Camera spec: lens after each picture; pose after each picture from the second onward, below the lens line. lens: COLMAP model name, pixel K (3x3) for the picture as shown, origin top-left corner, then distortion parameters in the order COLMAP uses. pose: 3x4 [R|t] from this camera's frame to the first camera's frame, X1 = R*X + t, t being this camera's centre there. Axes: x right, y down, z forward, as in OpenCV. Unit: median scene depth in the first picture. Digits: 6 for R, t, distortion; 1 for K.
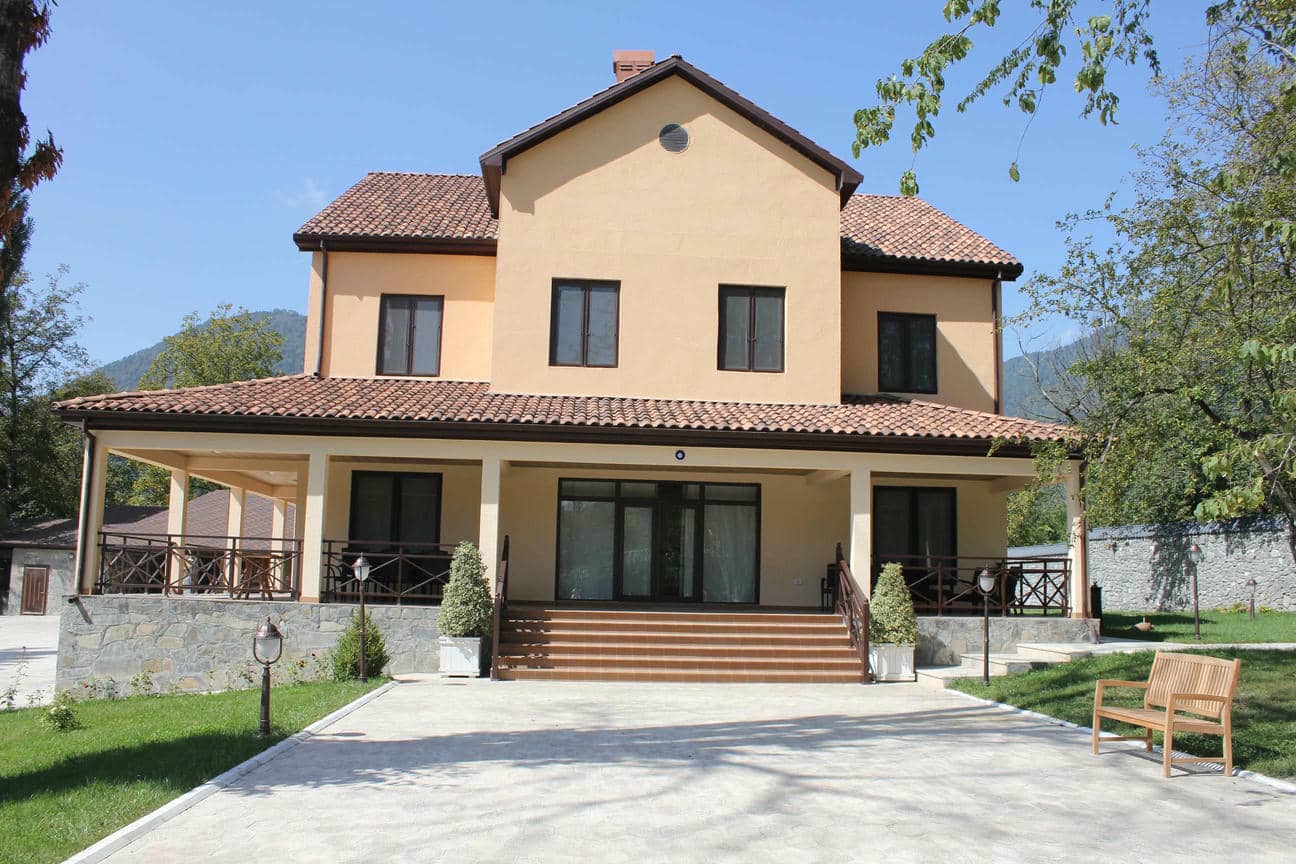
lens RADIAL K [[1048.7, 0, 647.2], [0, 1048.7, 458.6], [0, 0, 1]] dist [-0.116026, 0.001016]
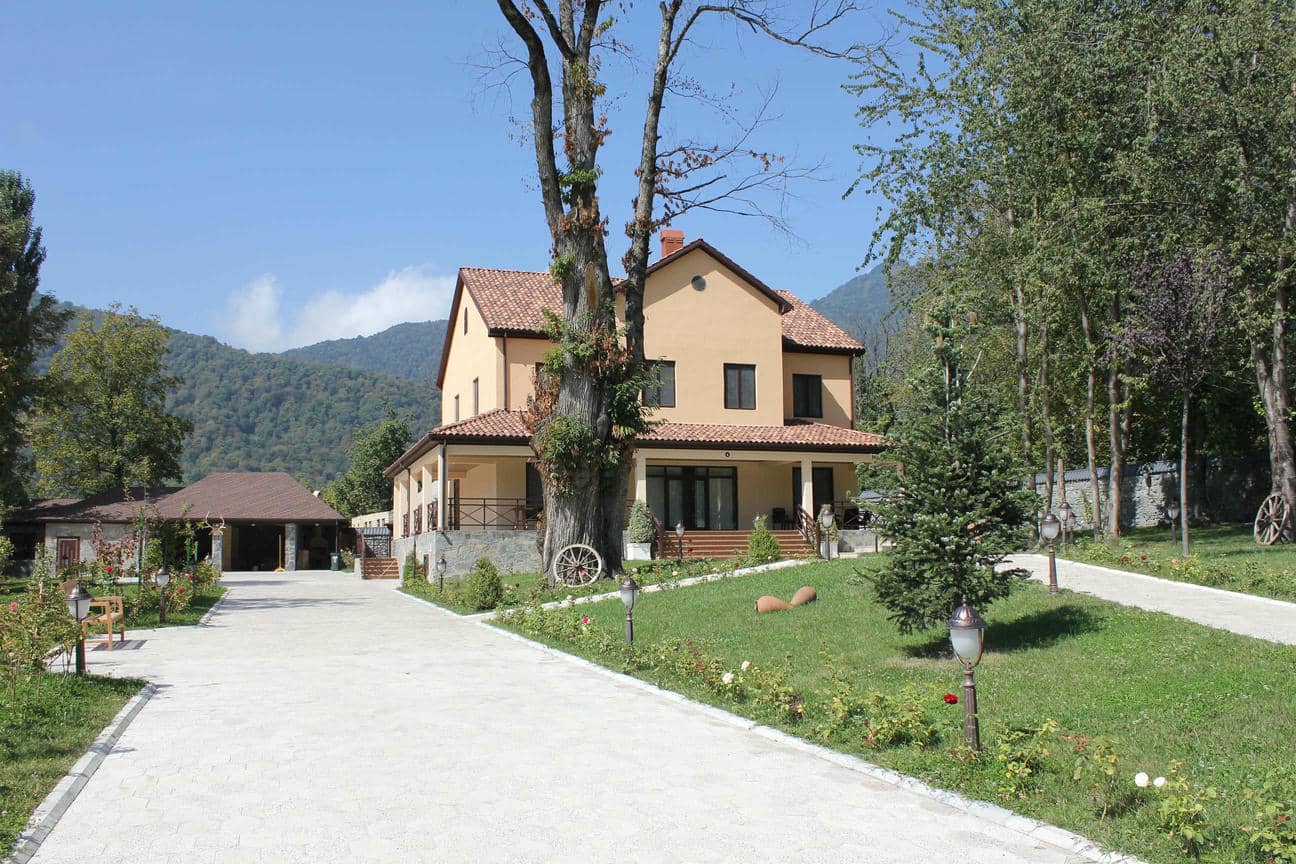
lens RADIAL K [[1048.7, 0, 647.2], [0, 1048.7, 458.6], [0, 0, 1]] dist [-0.116026, 0.001016]
pose [[0.968945, -0.010169, 0.247069, -0.534354], [0.003491, 0.999617, 0.027453, -0.044726], [-0.247253, -0.025737, 0.968609, -0.814752]]
